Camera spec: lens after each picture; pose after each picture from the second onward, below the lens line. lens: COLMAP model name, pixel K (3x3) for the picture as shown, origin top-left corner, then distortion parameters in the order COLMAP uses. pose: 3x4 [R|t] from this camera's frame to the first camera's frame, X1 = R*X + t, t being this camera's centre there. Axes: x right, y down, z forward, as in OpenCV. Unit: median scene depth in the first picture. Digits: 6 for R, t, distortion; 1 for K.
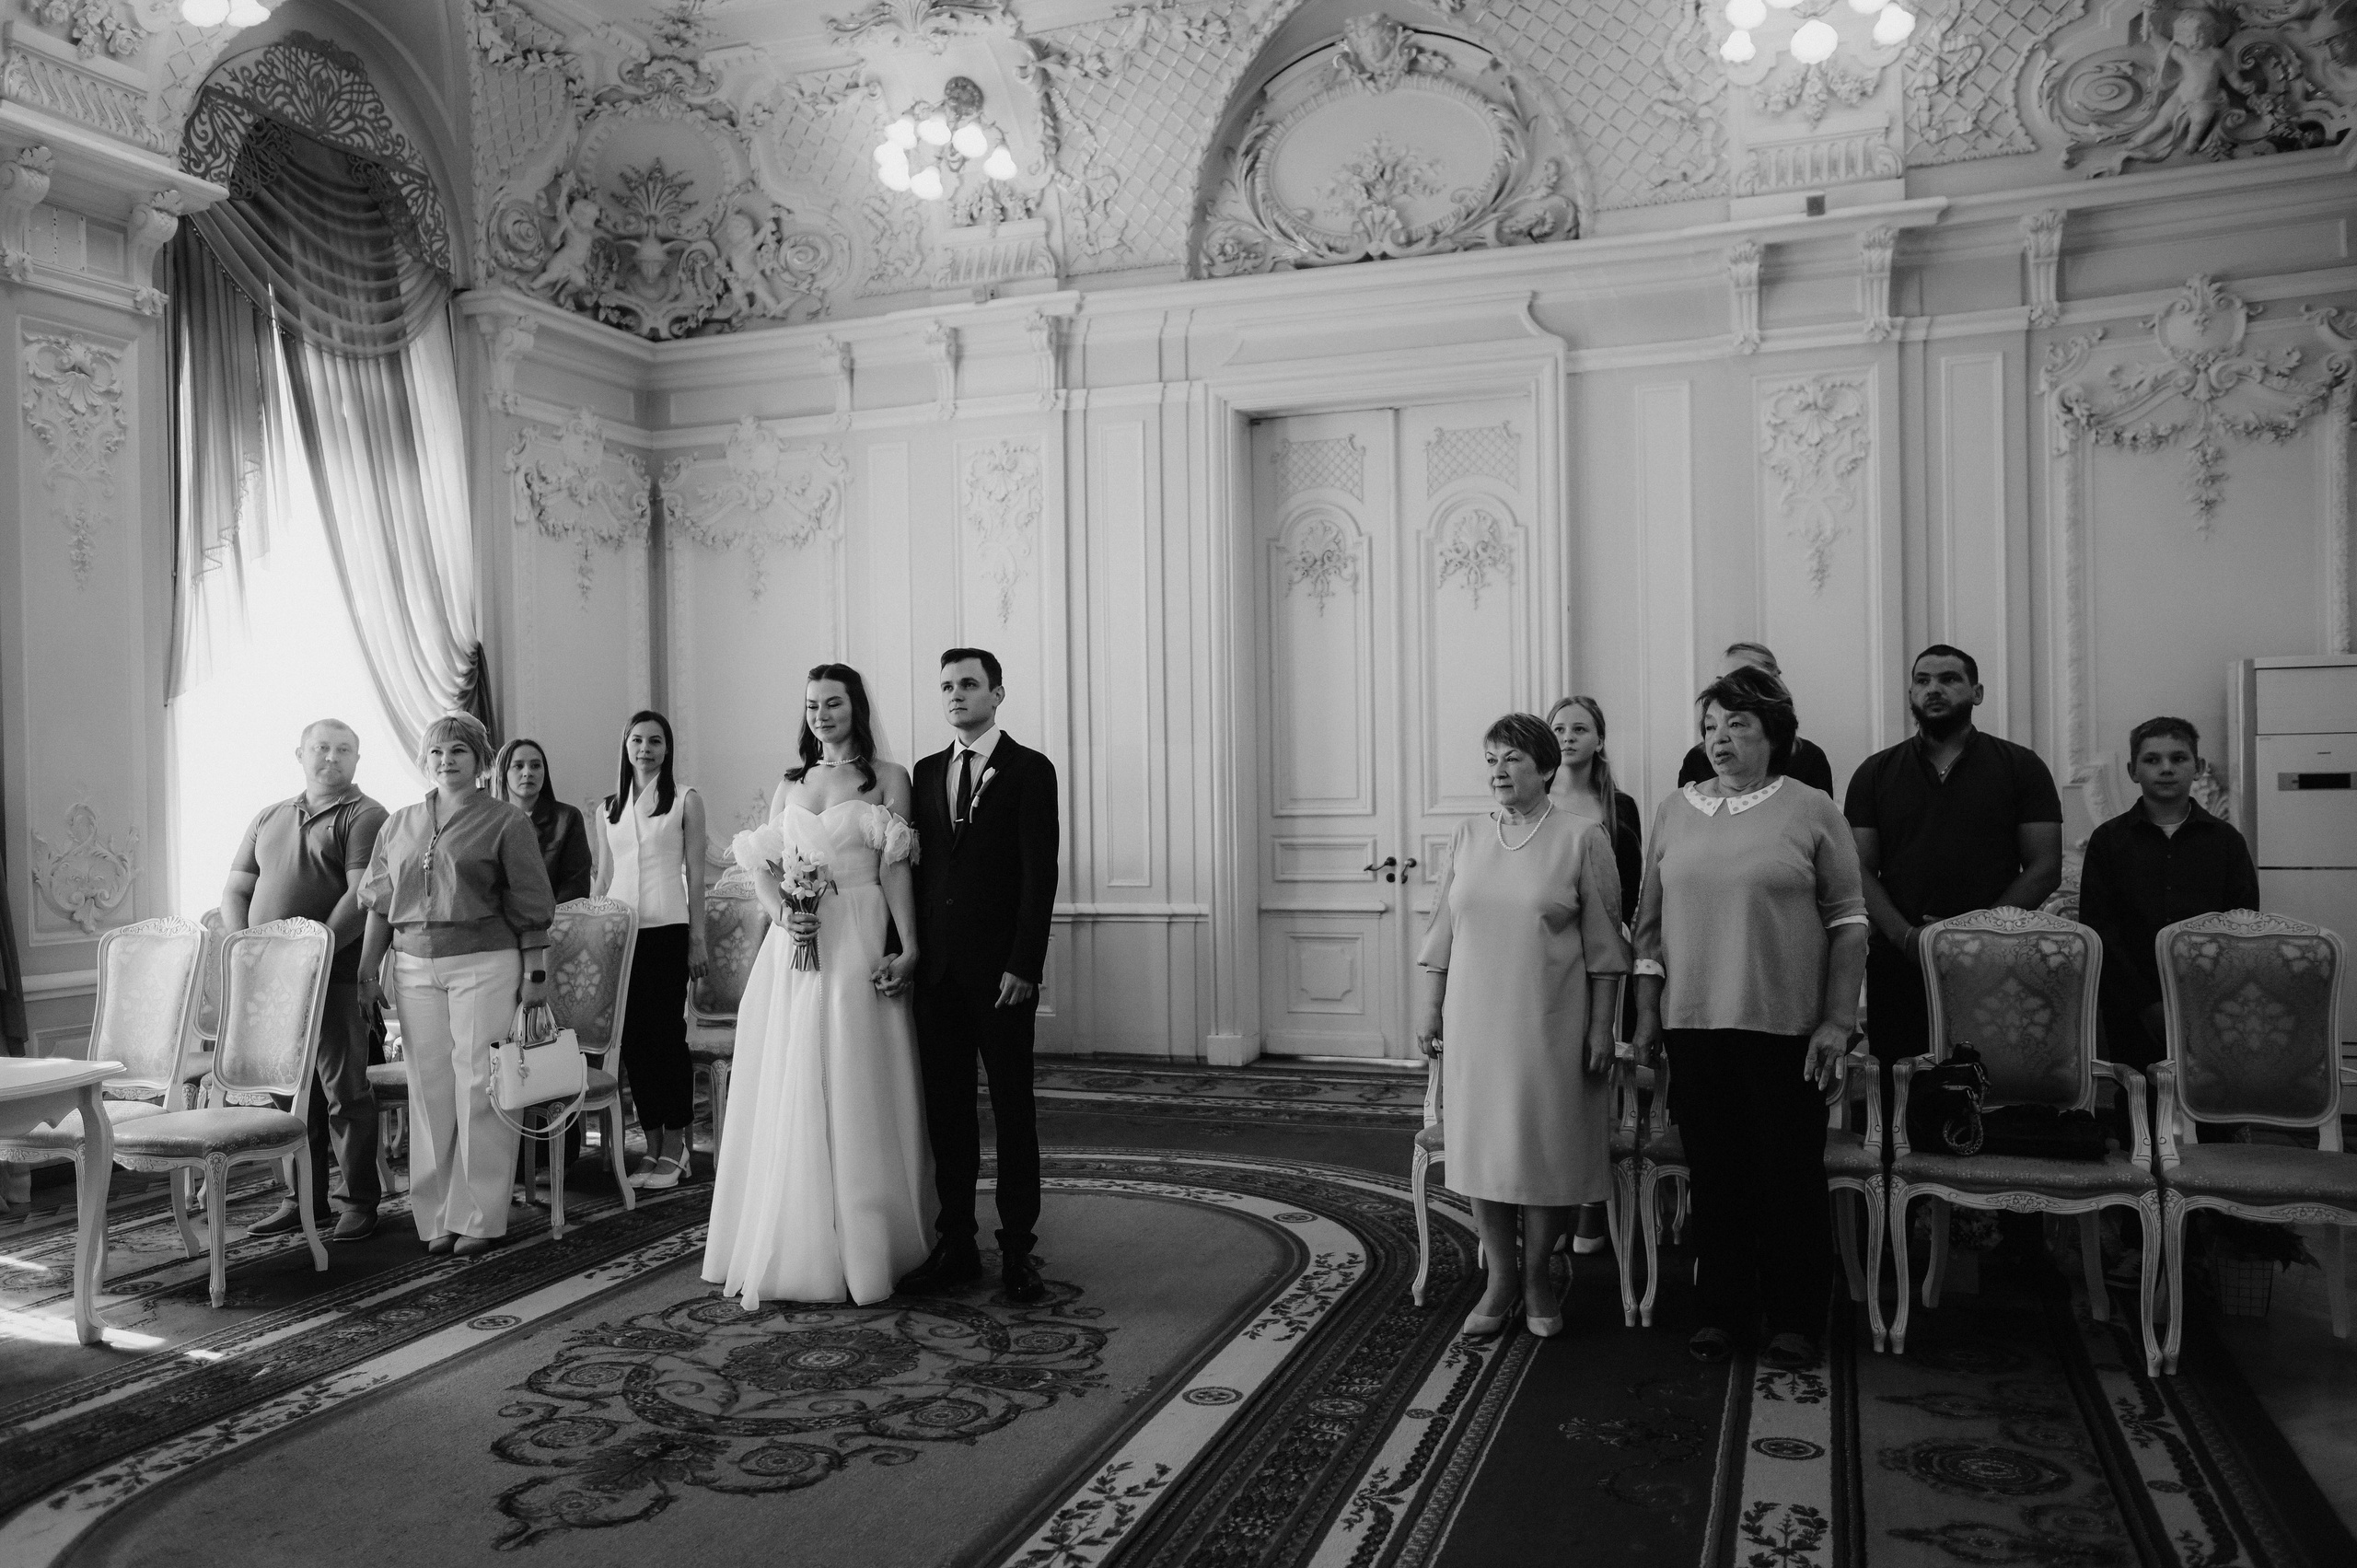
lens RADIAL K [[1851.1, 0, 1178.5], [0, 1851.1, 784.0], [0, 0, 1]] dist [0.010455, -0.012104]
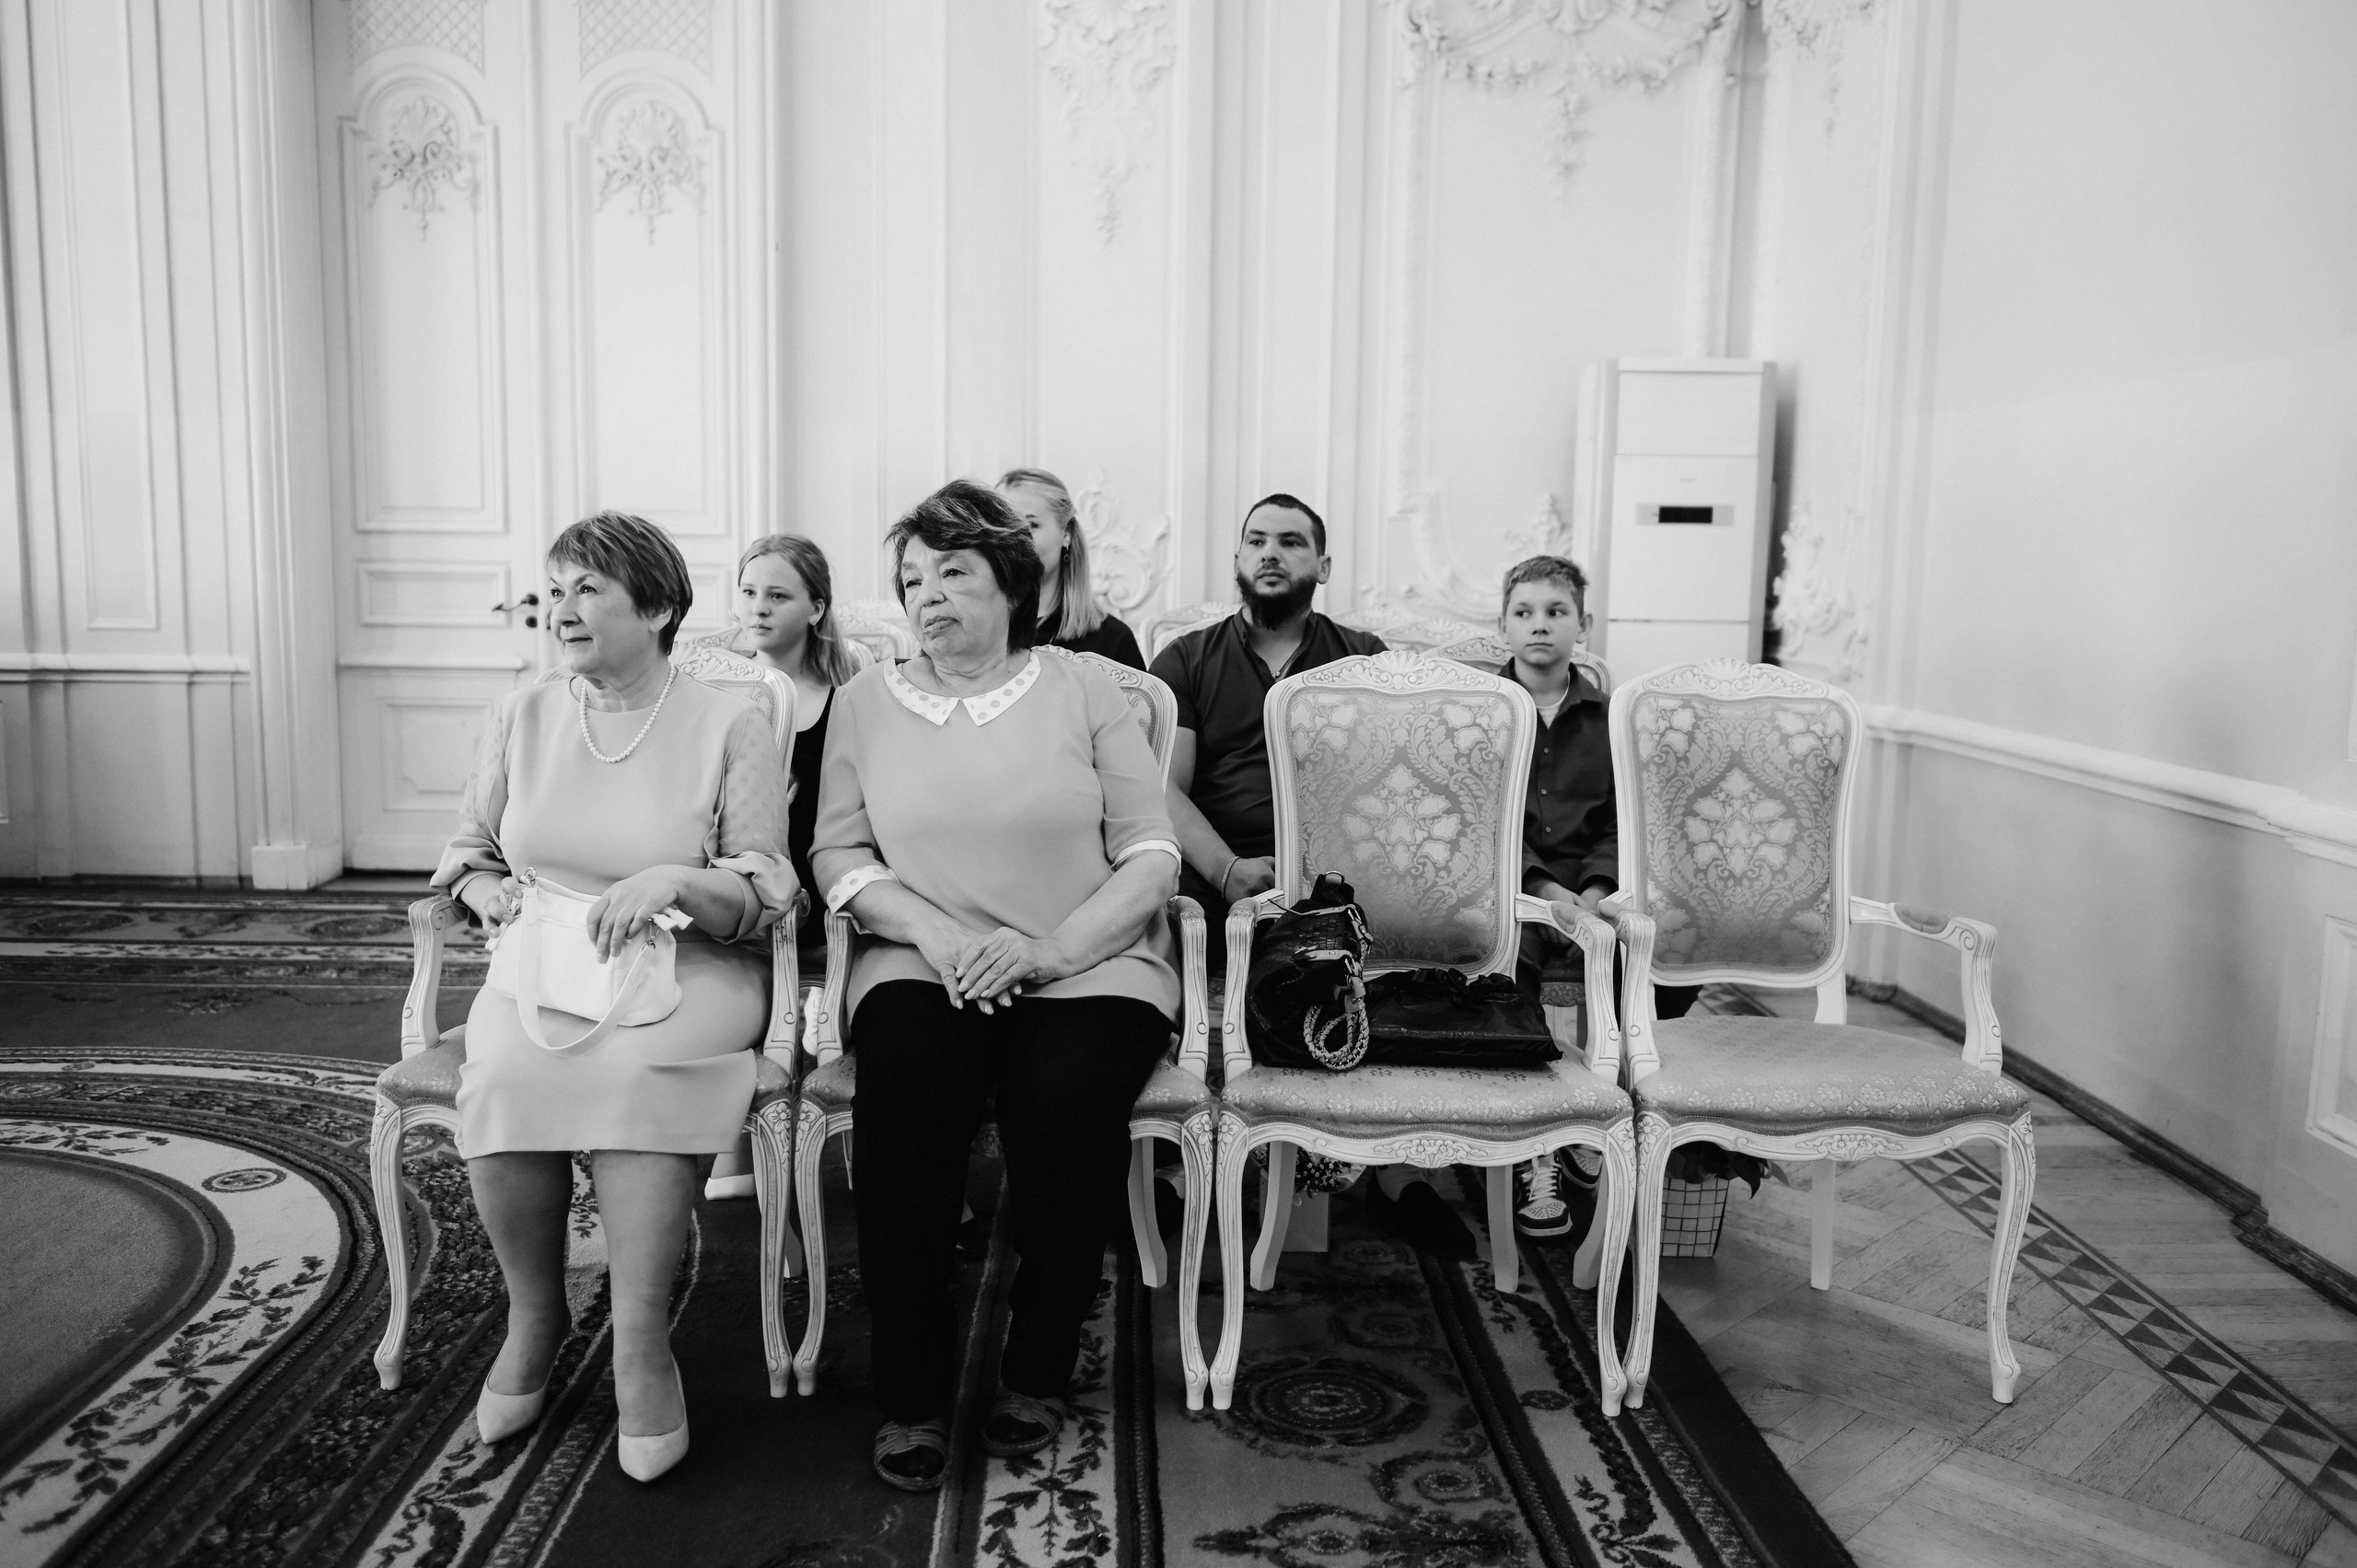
lens RADIAL K [[1851.1, 0, 1178.5], [0, 1851.1, 784.0], [0, 0, 1]] dist [0.010455, -0.012104]
pose [[0.927442, -0.014214, 0.373697, 0.129473], [-0.031628, 0.992716, 0.116253, 0.035757], [-0.372627, -0.119638, 0.920237, 0.397923]]
